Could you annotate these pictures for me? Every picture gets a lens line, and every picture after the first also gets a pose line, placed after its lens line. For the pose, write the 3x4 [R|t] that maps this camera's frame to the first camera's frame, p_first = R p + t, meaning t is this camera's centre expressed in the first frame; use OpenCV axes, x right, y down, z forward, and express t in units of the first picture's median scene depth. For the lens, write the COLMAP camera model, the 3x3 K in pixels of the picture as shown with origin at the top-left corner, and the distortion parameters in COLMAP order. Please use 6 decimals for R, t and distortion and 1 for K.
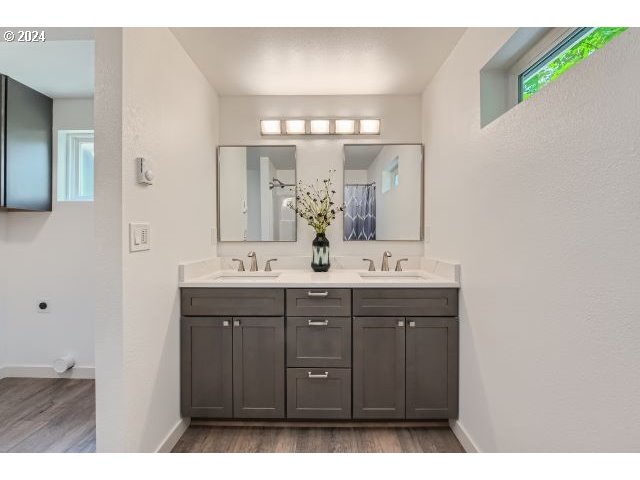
lens RADIAL K [[255.1, 0, 322.1], [0, 255.1, 240.4], [0, 0, 1]] dist [0.000180, 0.000039]
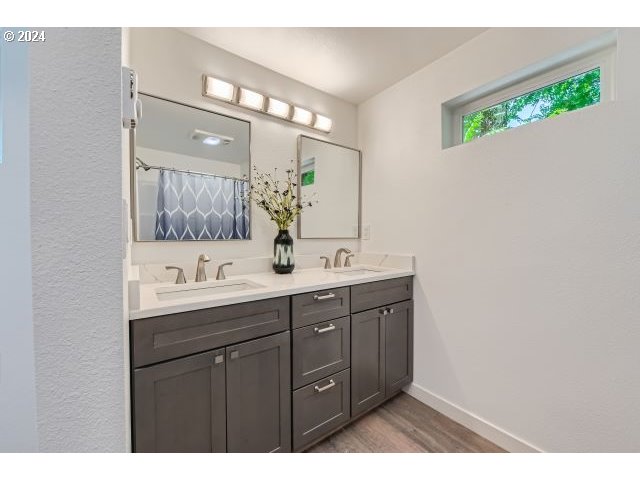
lens RADIAL K [[255.1, 0, 322.1], [0, 255.1, 240.4], [0, 0, 1]] dist [0.000180, 0.000039]
pose [[0.798488, -0.013275, 0.601864, -0.433990], [0.010816, 0.999912, 0.007704, 0.002441], [-0.601913, 0.000359, 0.798562, 0.217430]]
